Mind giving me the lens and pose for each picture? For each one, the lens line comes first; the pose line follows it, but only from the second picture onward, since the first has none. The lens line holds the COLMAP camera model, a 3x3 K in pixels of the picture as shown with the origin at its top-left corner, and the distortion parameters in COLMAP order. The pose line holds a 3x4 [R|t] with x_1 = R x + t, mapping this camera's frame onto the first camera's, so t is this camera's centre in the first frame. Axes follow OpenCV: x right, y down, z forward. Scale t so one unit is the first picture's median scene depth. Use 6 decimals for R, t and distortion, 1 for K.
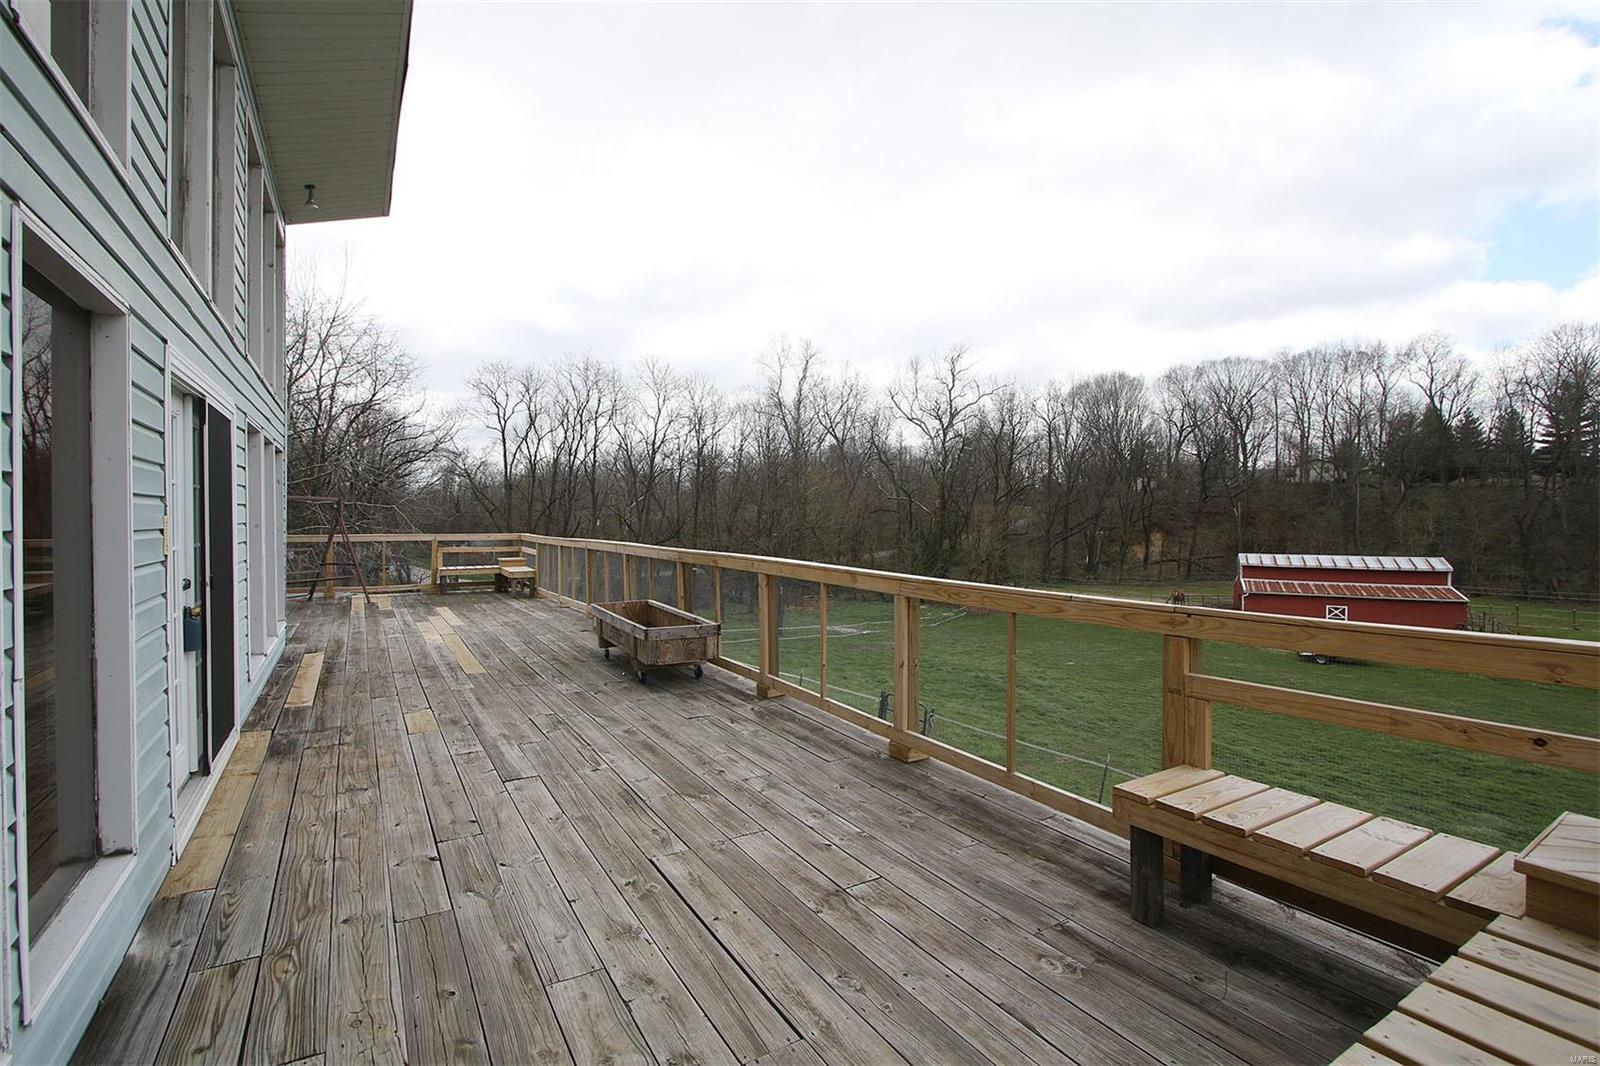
lens RADIAL K [[726.5, 0, 800.8], [0, 726.5, 528.6], [0, 0, 1]] dist [-0.011866, 0.000937]
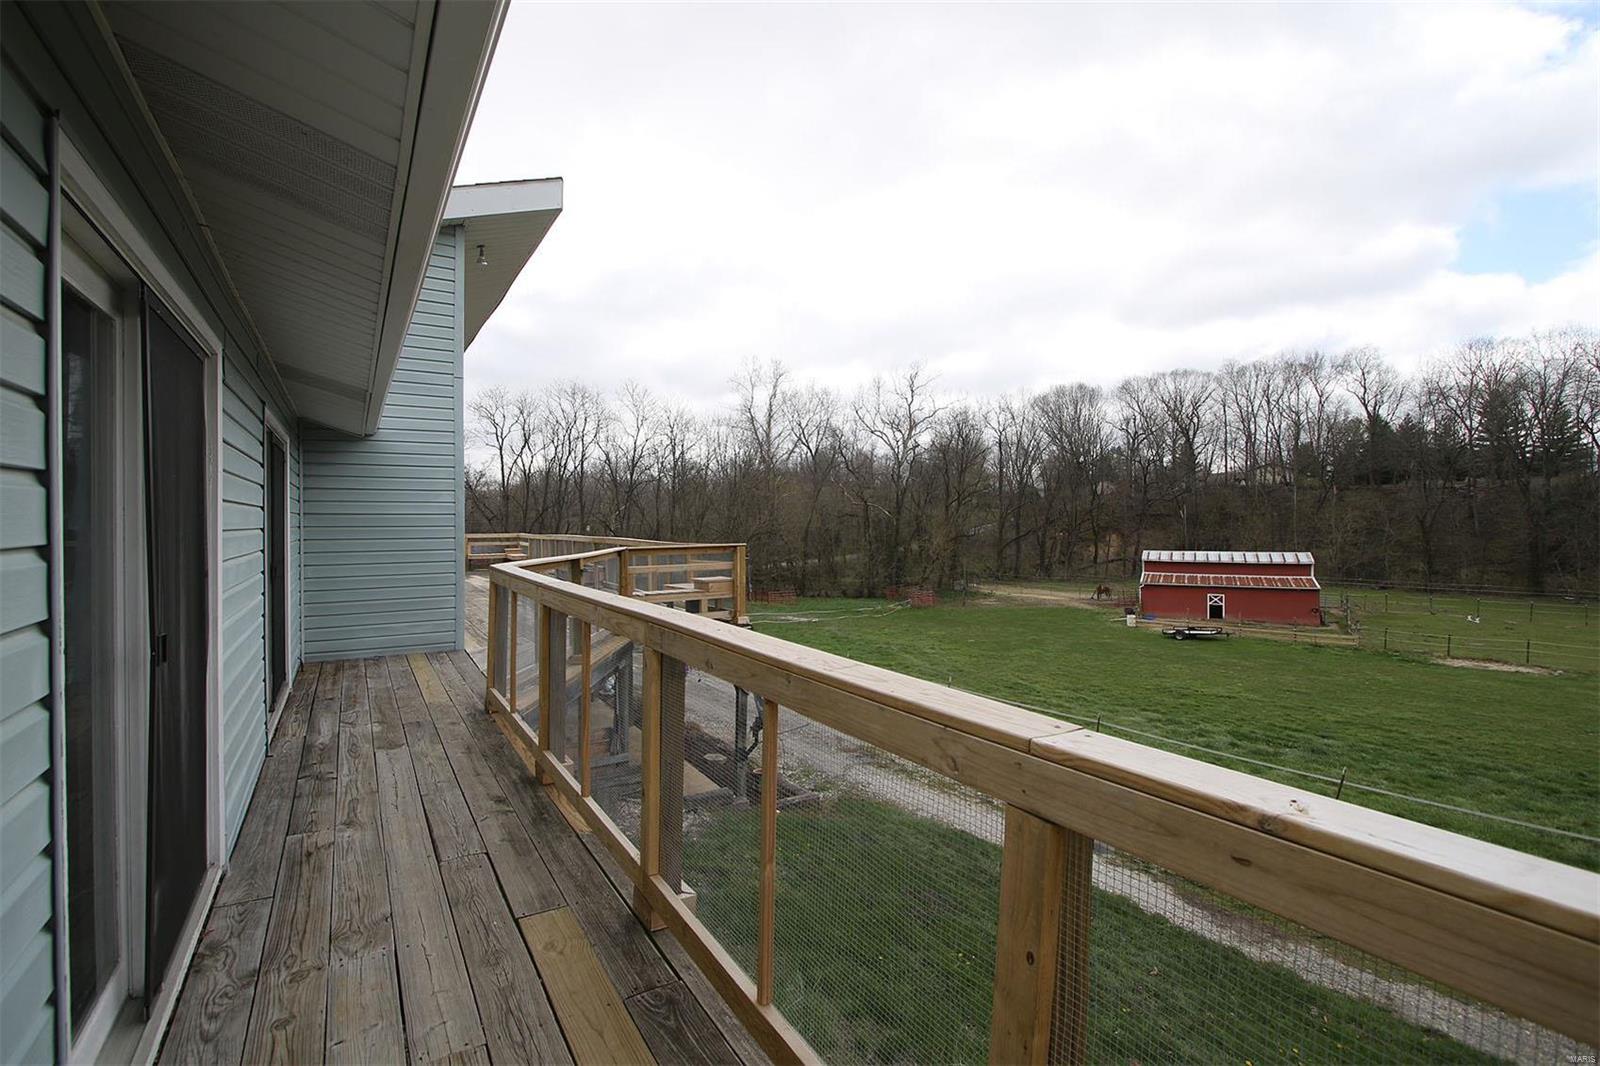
lens RADIAL K [[726.5, 0, 799.9], [0, 726.5, 529.9], [0, 0, 1]] dist [-0.011866, 0.000937]
pose [[0.999962, -0.007310, 0.004786, 0.036654], [0.007328, 0.999966, -0.003729, 0.001243], [-0.004759, 0.003764, 0.999982, -0.097446]]
